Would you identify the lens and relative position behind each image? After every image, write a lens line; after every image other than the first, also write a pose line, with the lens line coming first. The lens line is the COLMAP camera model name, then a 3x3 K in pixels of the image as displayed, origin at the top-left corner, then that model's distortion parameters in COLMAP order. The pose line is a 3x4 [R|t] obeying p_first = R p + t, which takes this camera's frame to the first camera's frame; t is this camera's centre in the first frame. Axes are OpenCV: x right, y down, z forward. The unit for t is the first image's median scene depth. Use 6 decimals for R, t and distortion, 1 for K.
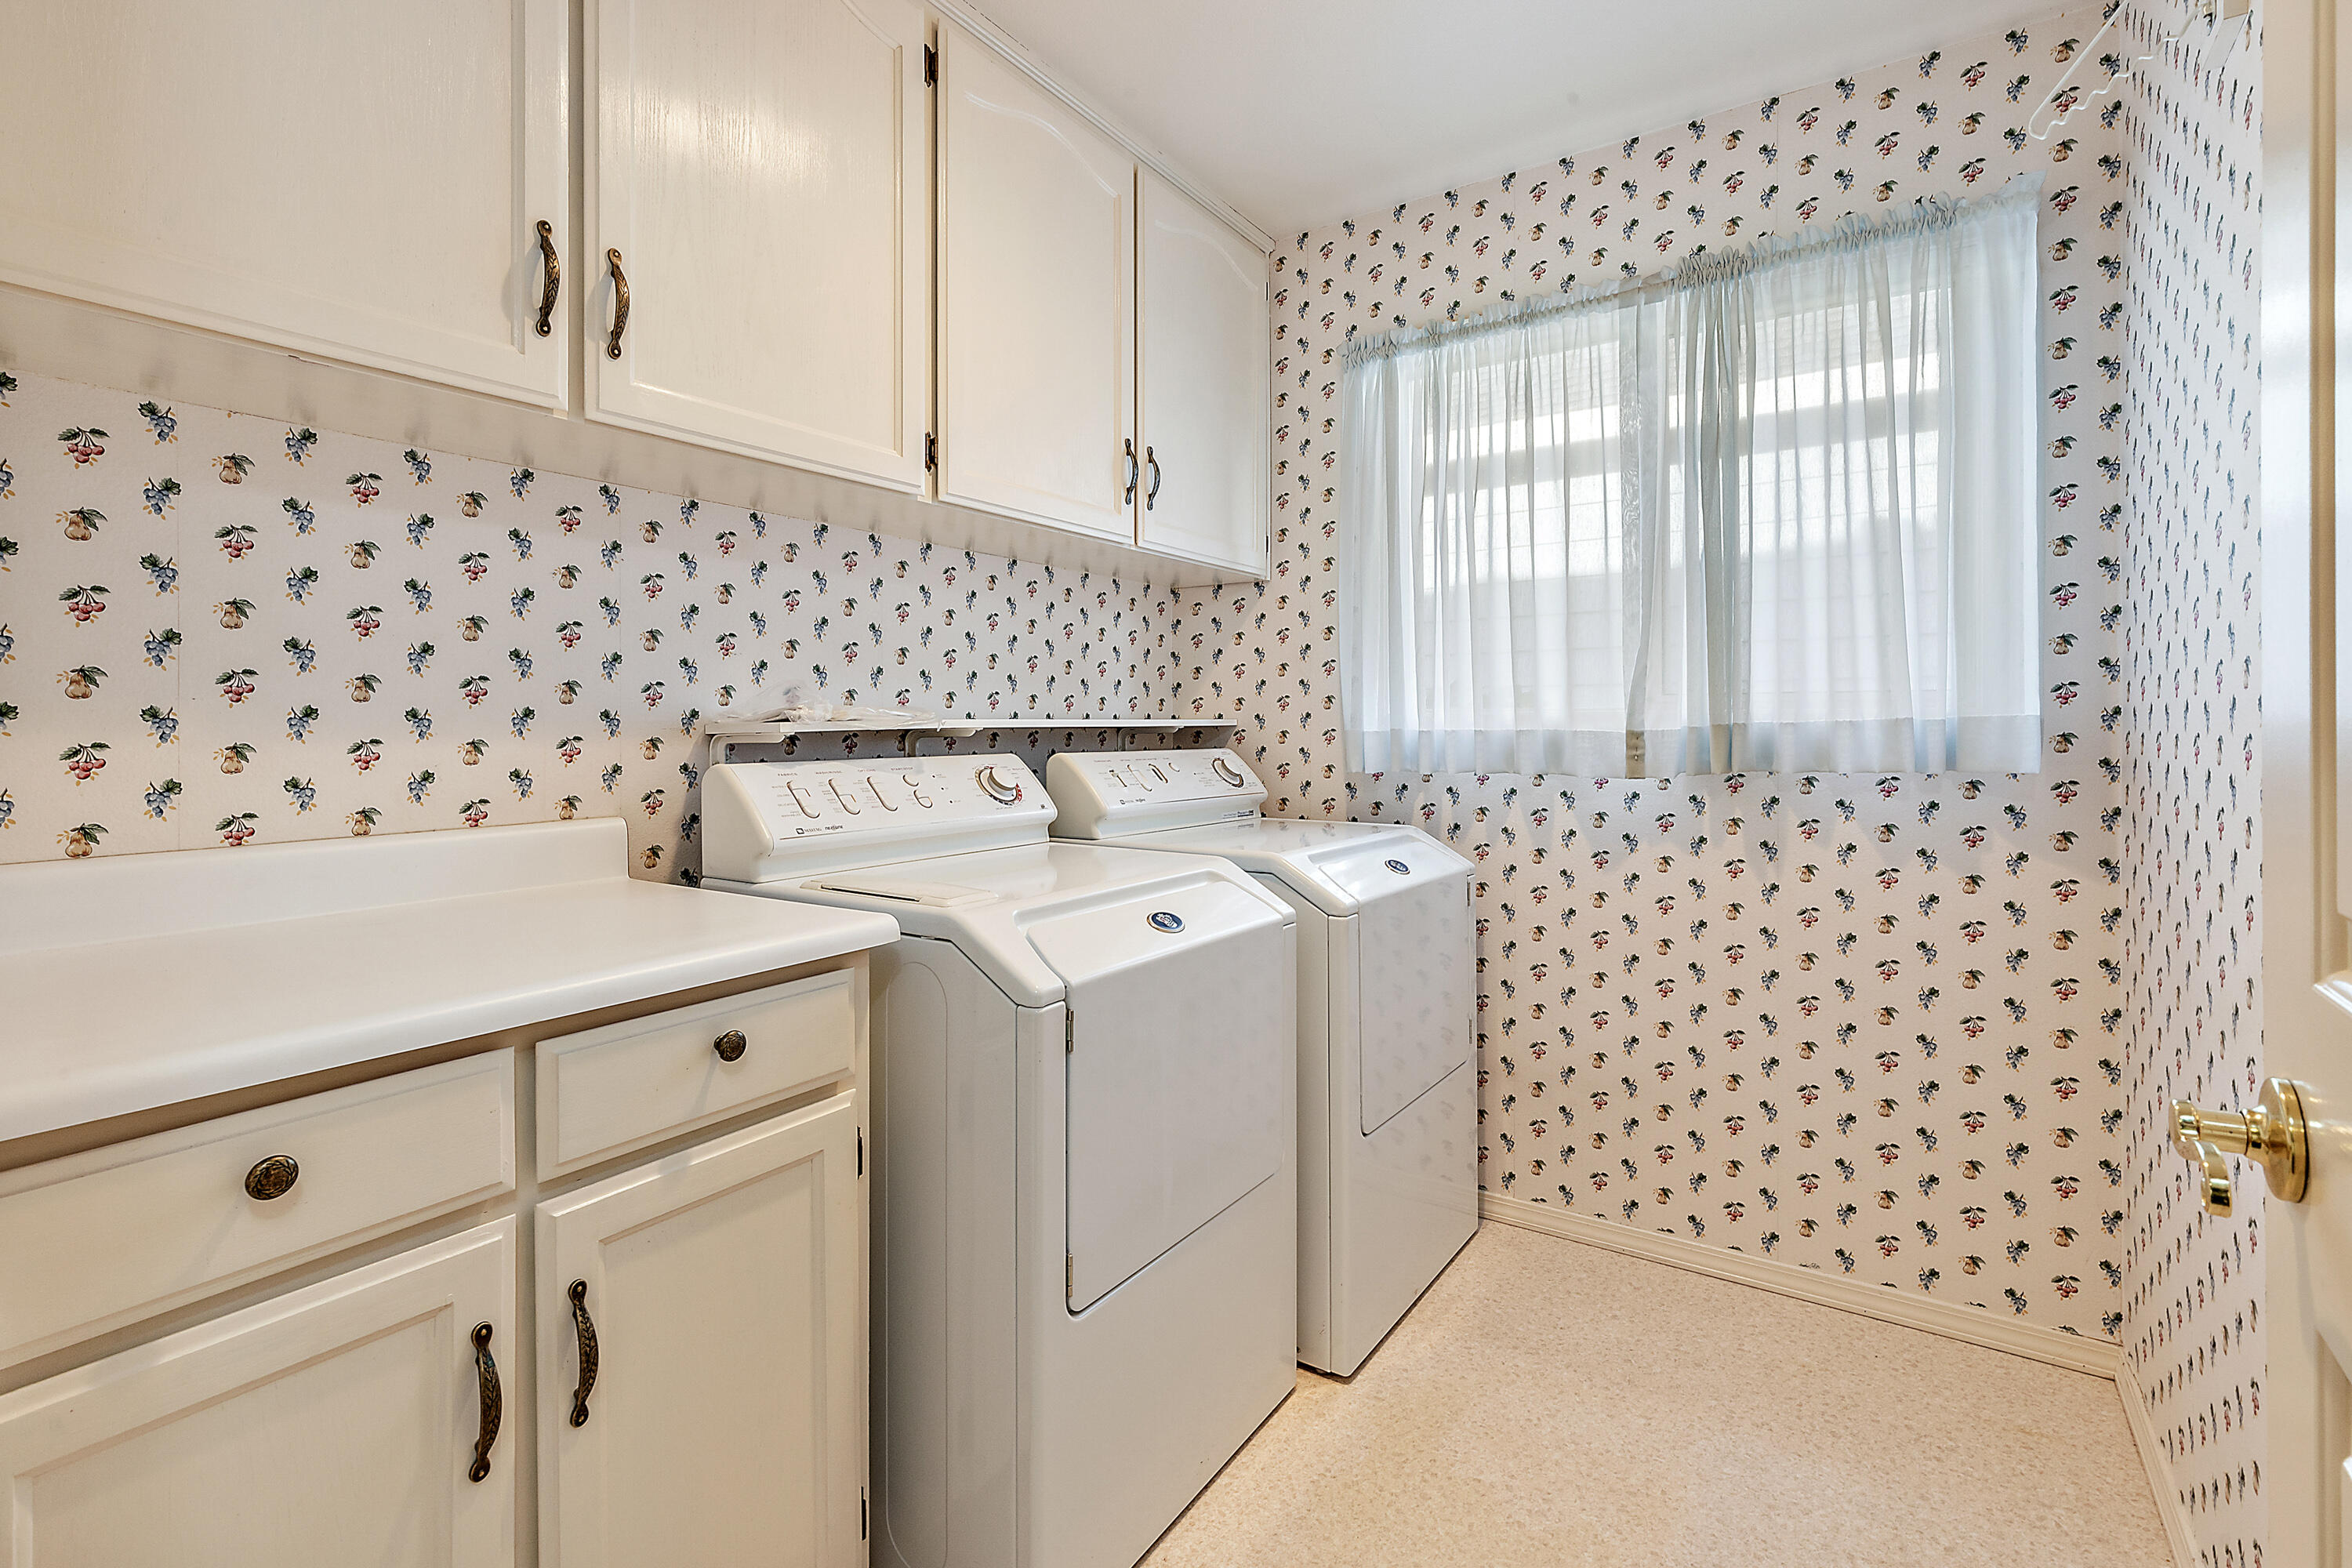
lens RADIAL K [[1070.4, 0, 1152.9], [0, 1070.4, 724.8], [0, 0, 1]] dist [0.002985, 0.000250]
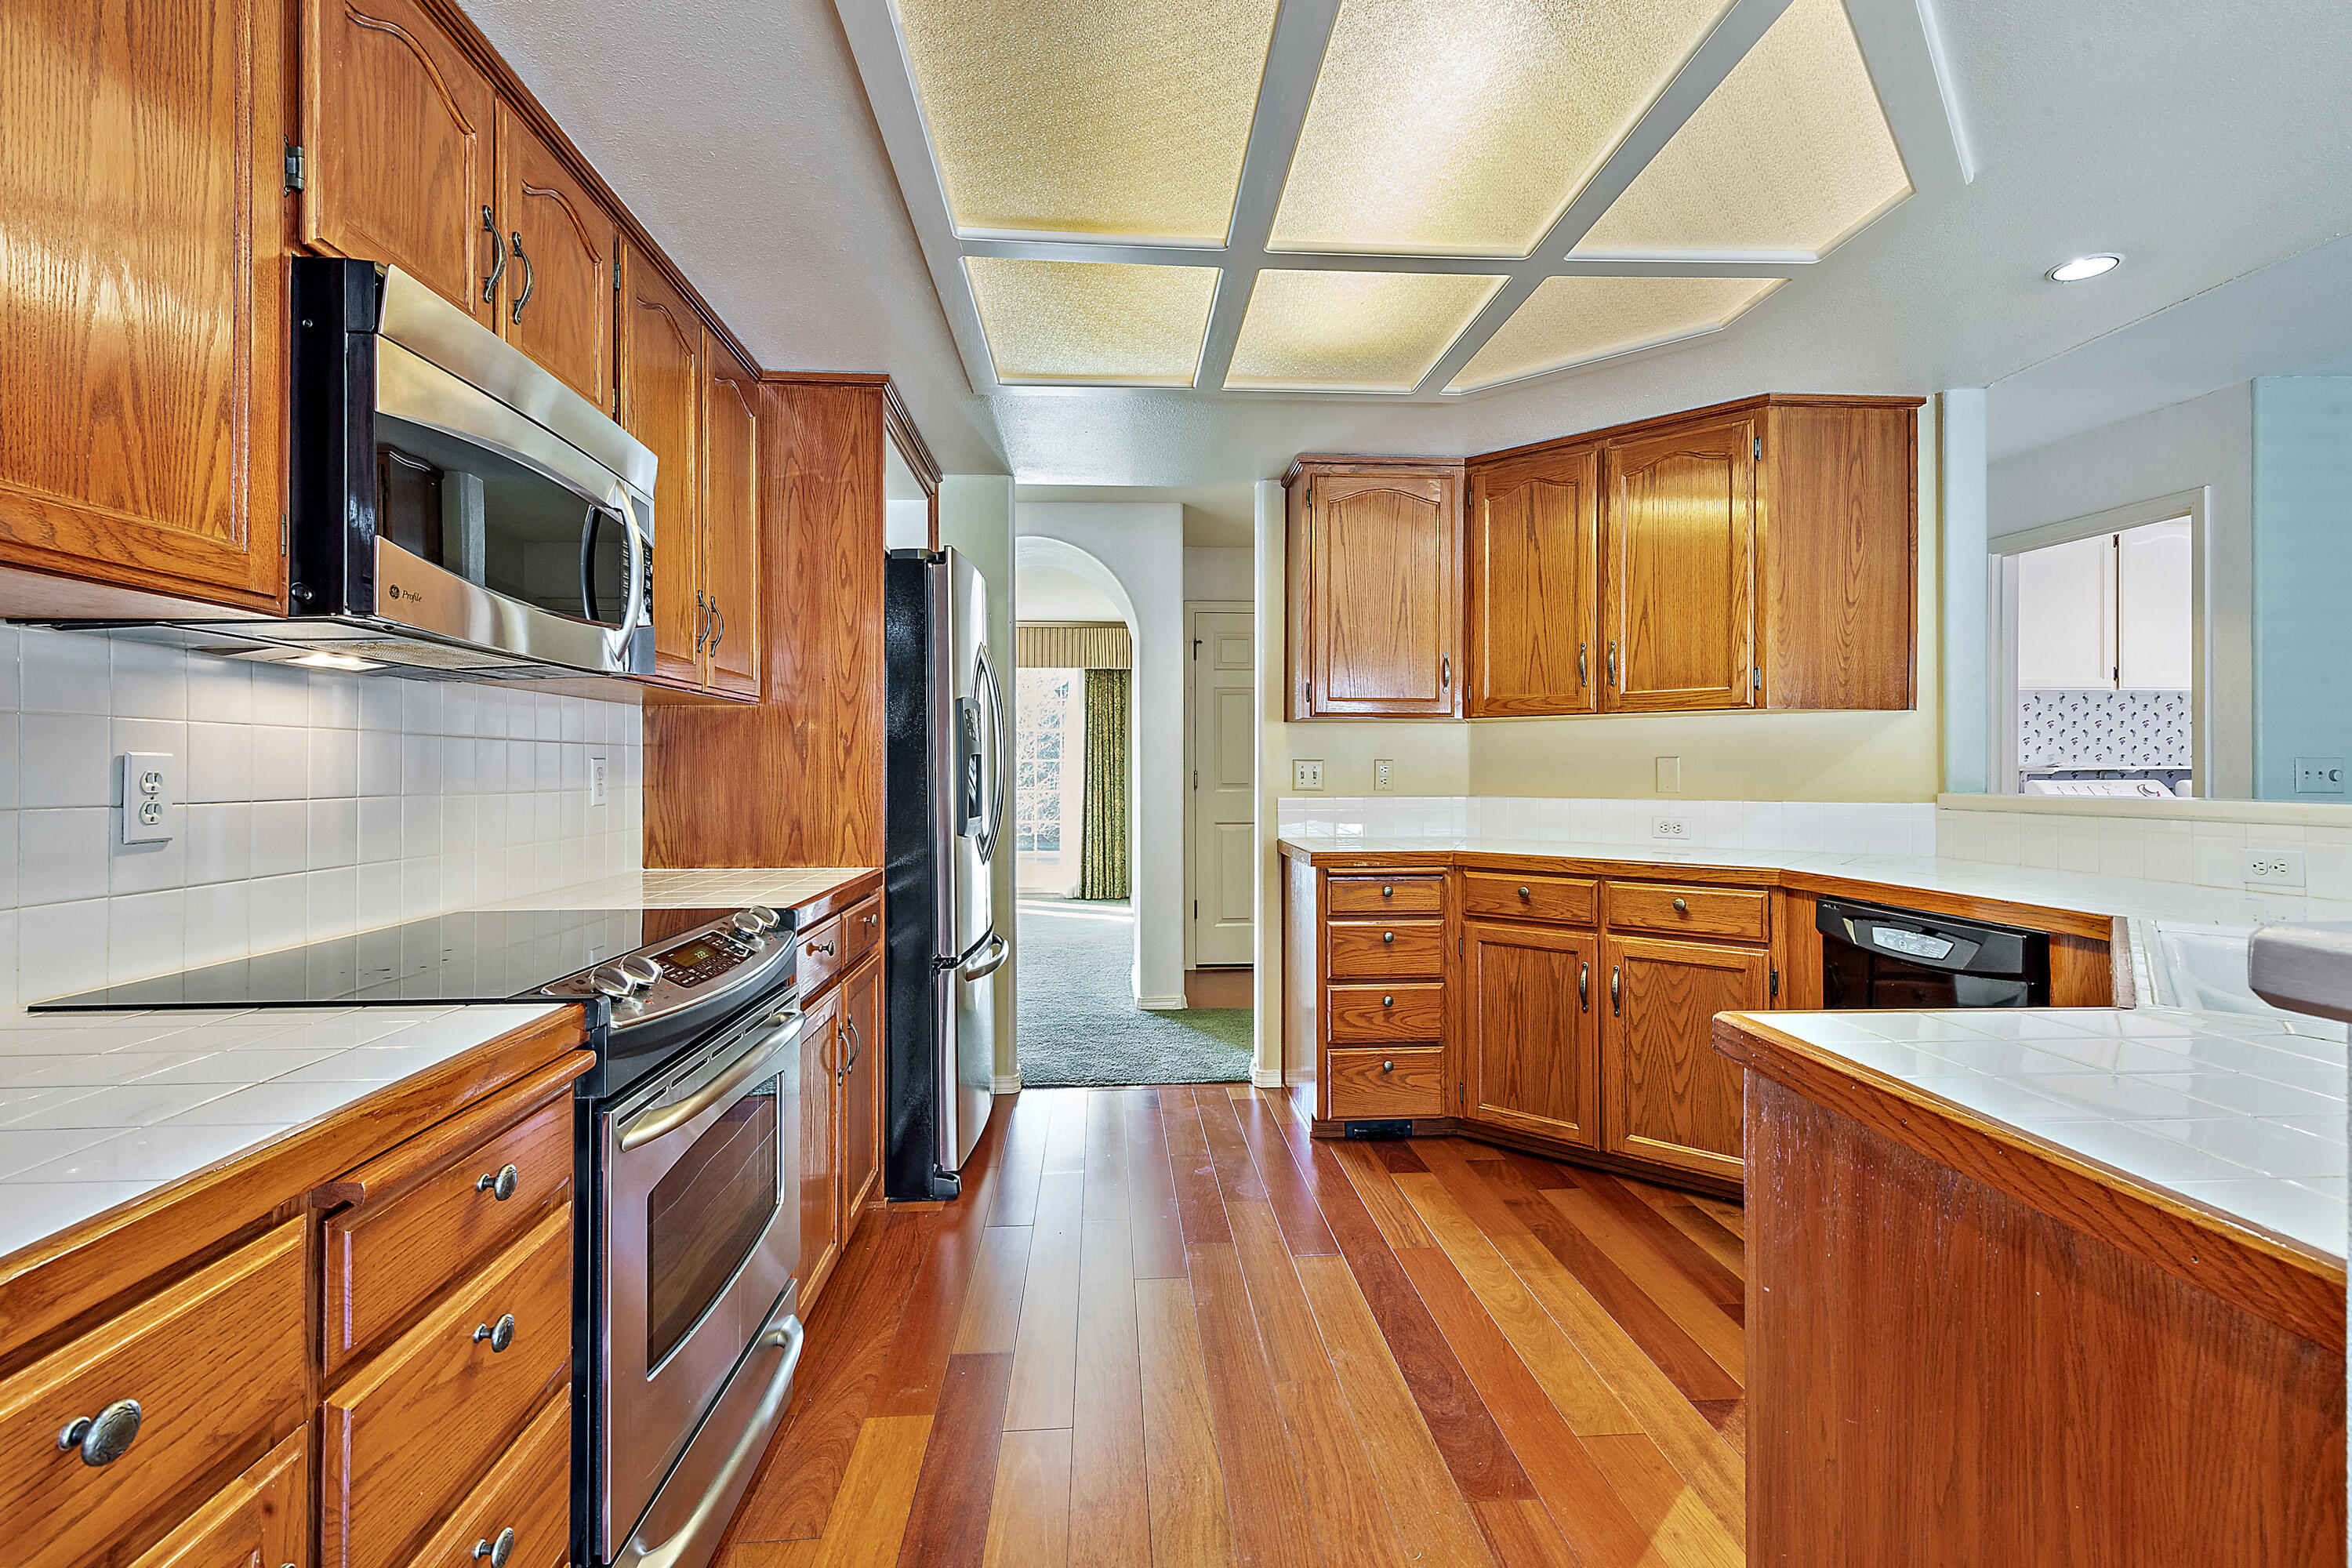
lens RADIAL K [[1070.4, 0, 1173.3], [0, 1070.4, 773.7], [0, 0, 1]] dist [0.002985, 0.000250]
pose [[0.625834, 0.002063, -0.779954, 0.390581], [0.000658, 0.999995, 0.003174, 0.004469], [0.779956, -0.002500, 0.625829, -2.373974]]
